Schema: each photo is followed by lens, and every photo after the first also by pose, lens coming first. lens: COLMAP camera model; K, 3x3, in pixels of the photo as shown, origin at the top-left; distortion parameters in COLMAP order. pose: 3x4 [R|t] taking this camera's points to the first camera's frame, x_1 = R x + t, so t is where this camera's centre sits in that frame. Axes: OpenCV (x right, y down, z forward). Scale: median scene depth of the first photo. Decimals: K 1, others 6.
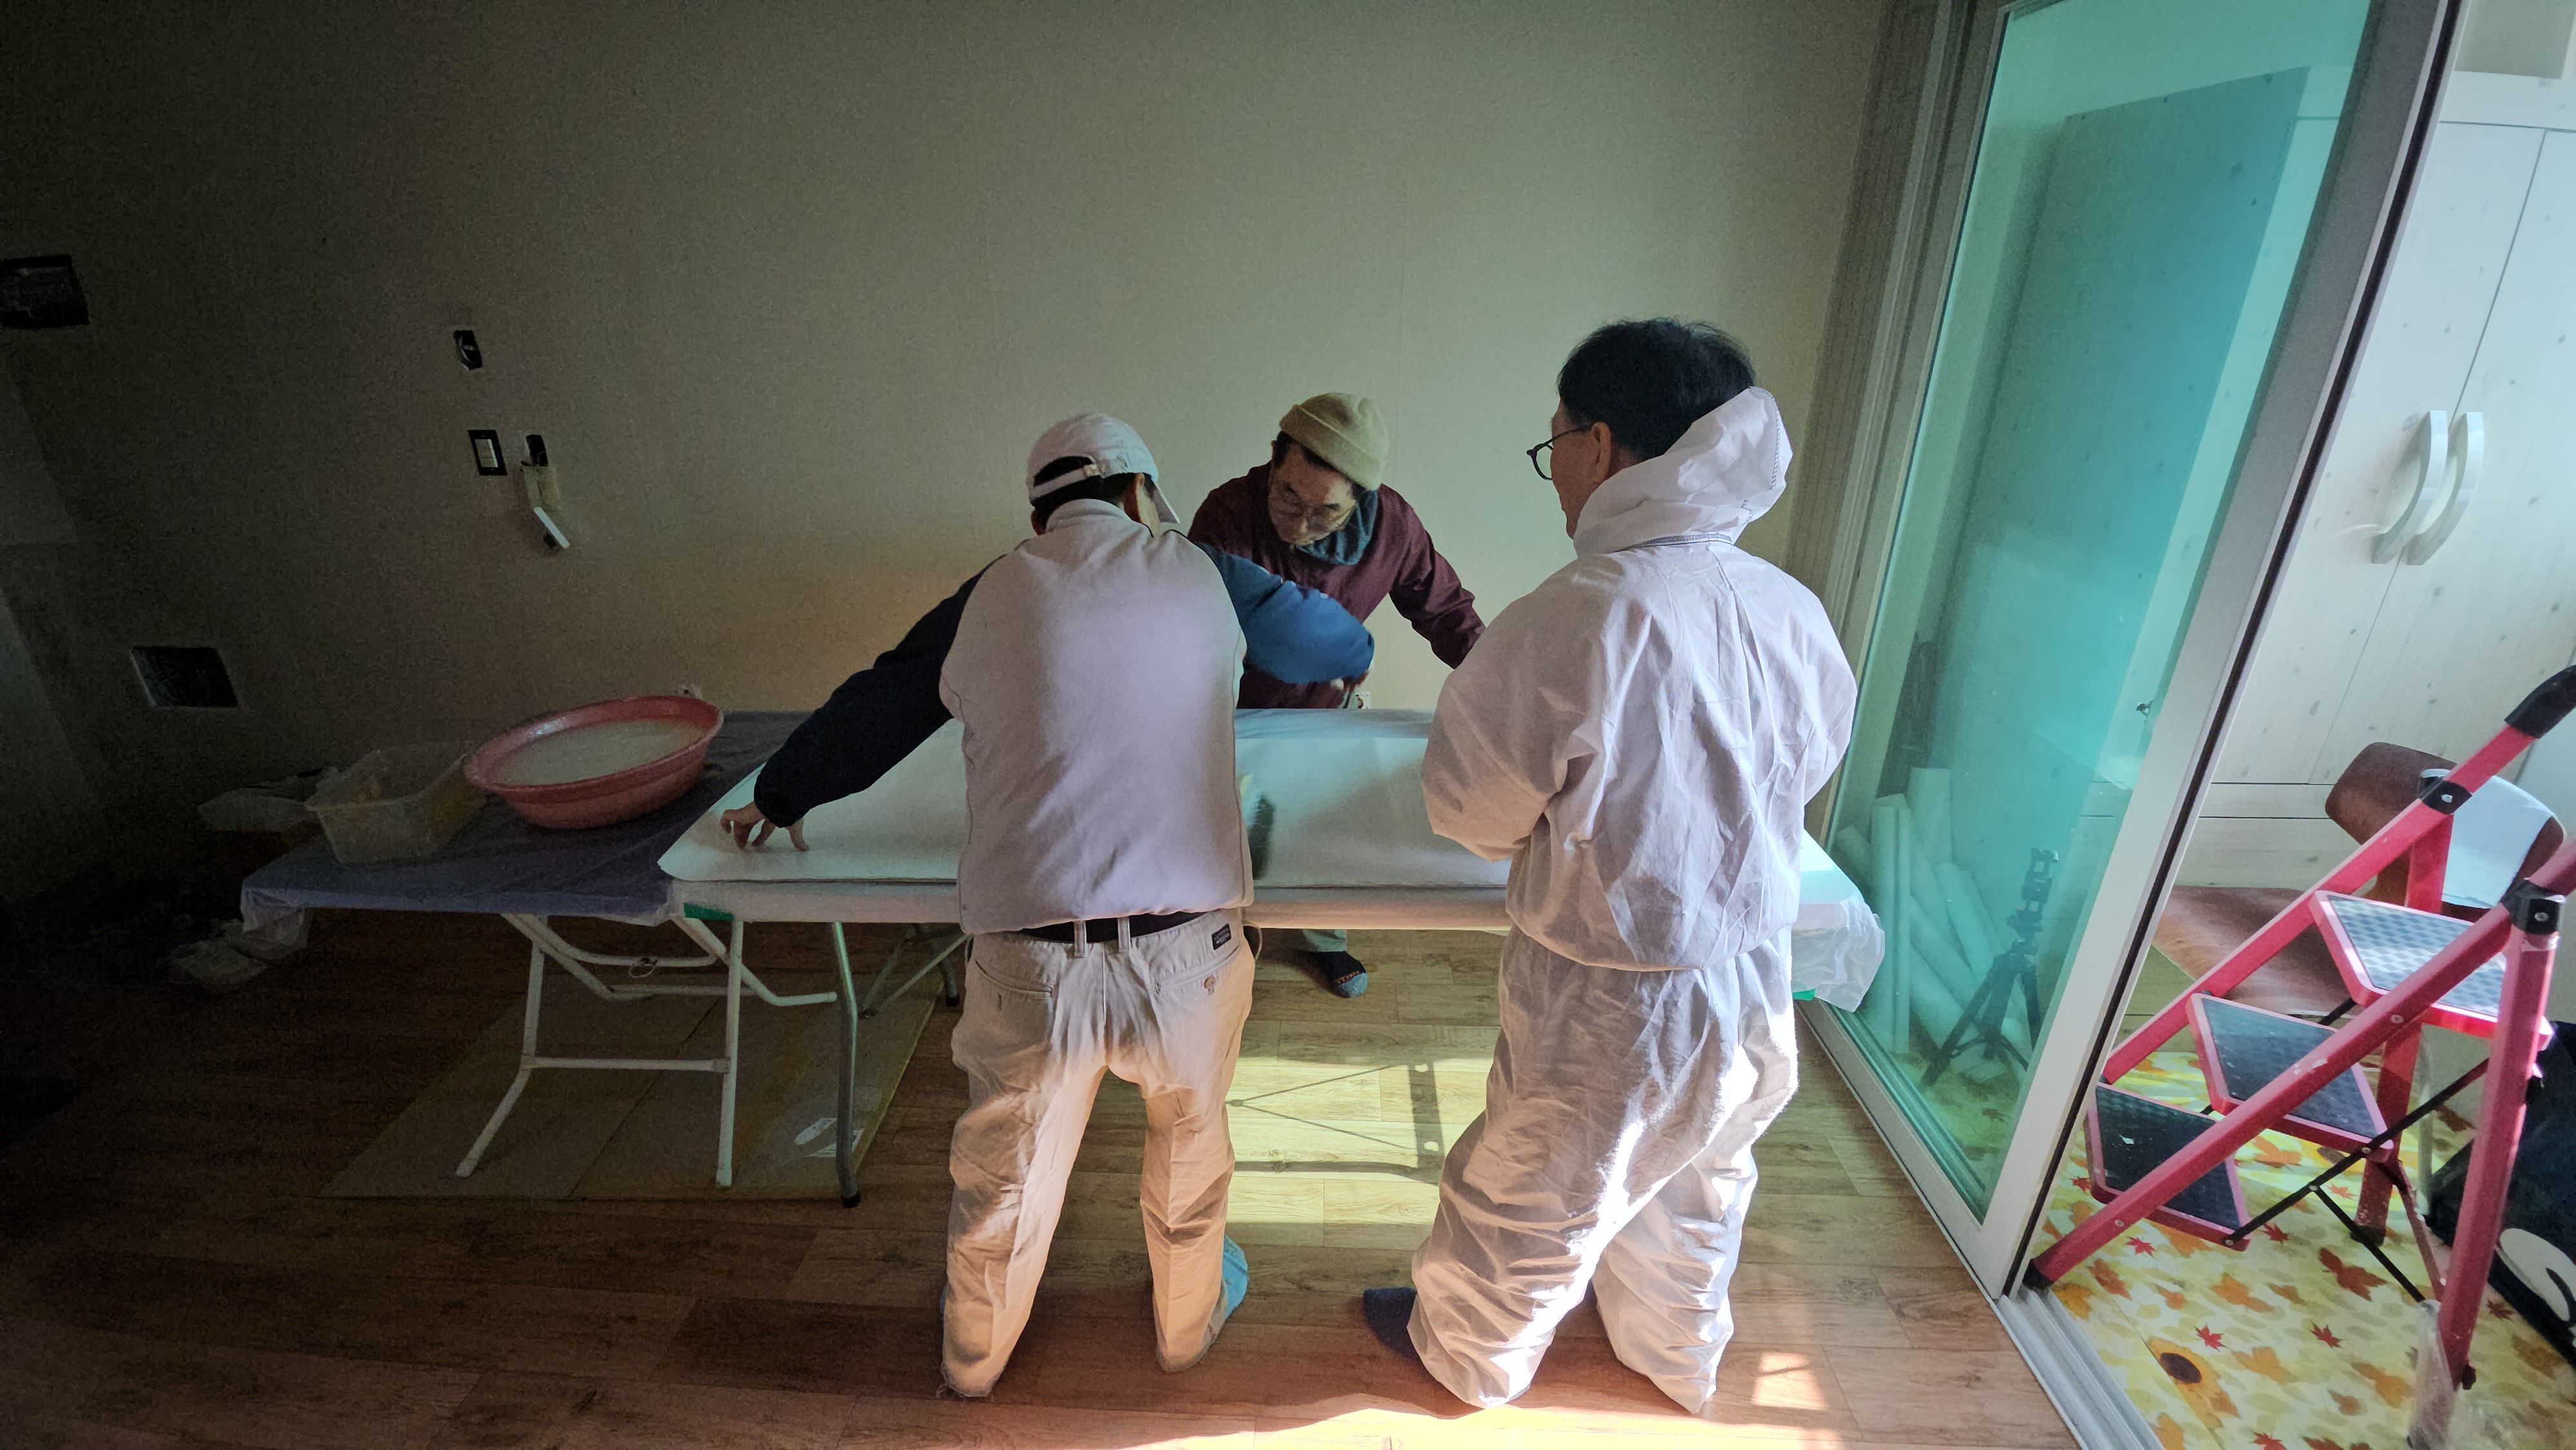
lens RADIAL K [[1028.7, 0, 1274.5], [0, 1028.7, 714.2], [0, 0, 1]] dist [0.000484, -0.000507]
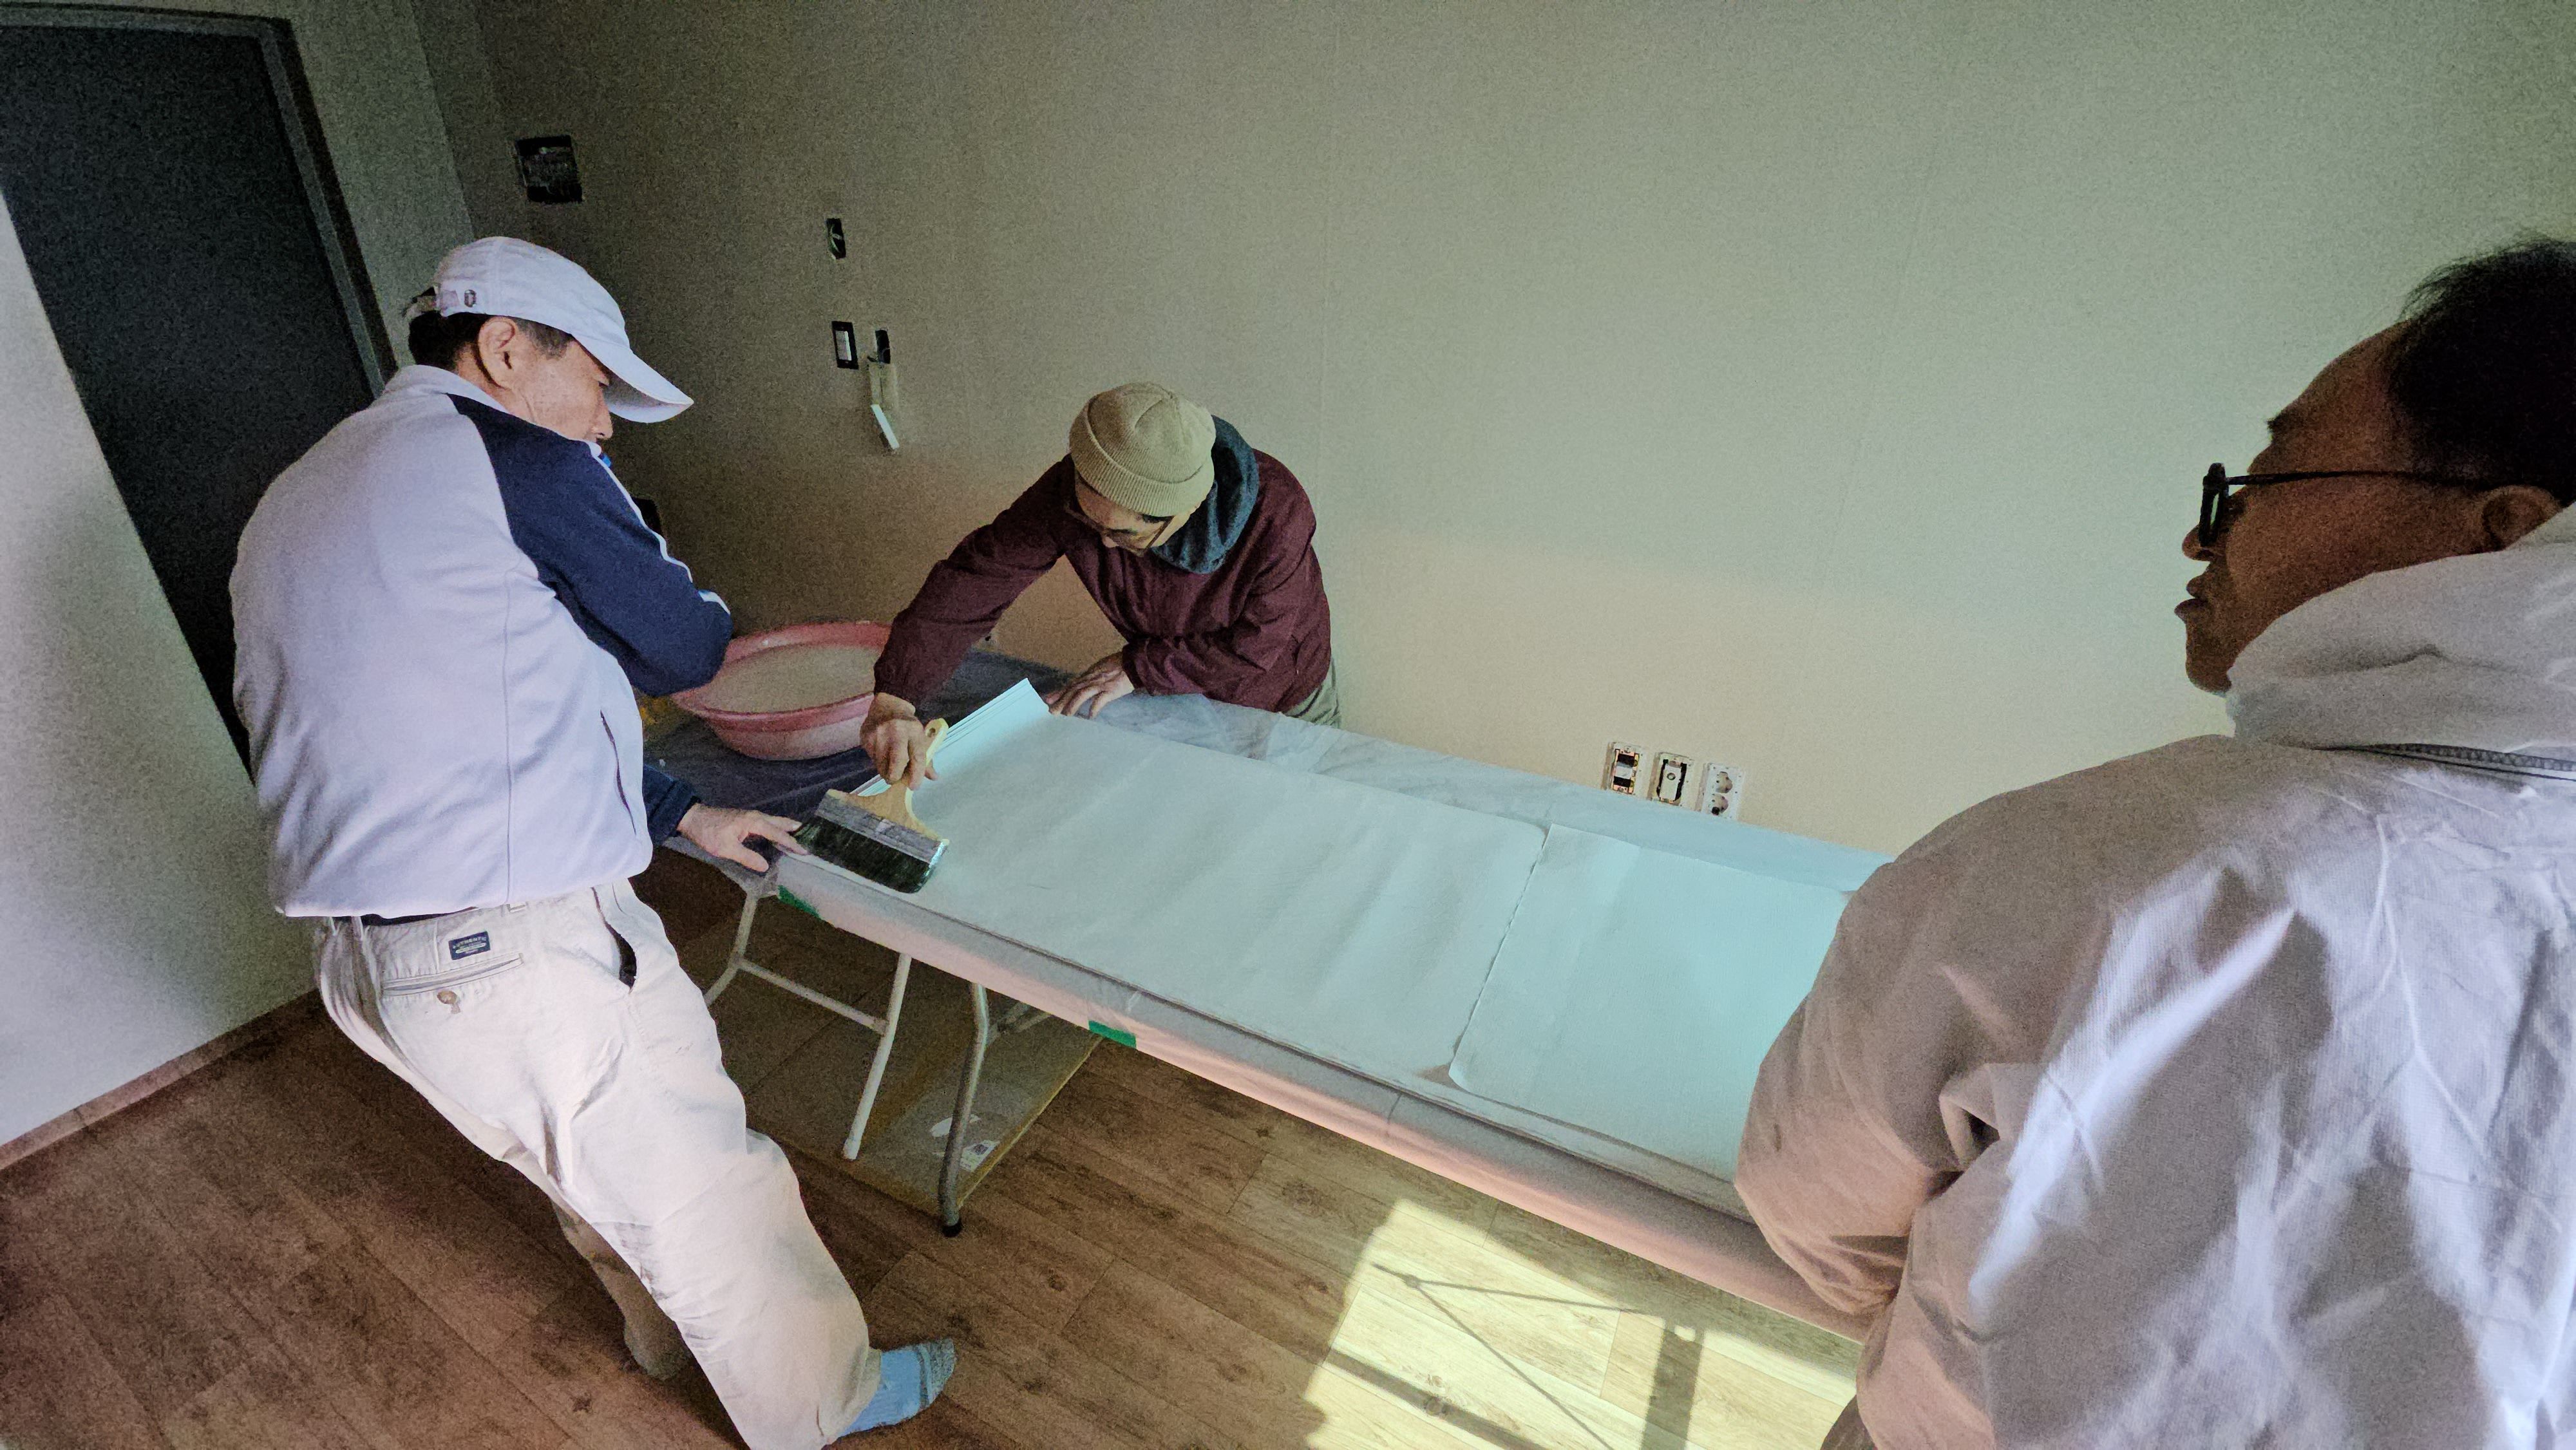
lens RADIAL K [[1028.7, 0, 1286.9], [0, 1028.7, 701.5], [0, 0, 1]] dist [0.000484, -0.000507]
pose [[0.903009, 0.200794, -0.379812, 0.079580], [-0.183482, 0.979625, 0.081663, -0.081230], [0.388470, -0.004054, 0.921452, 0.263178]]
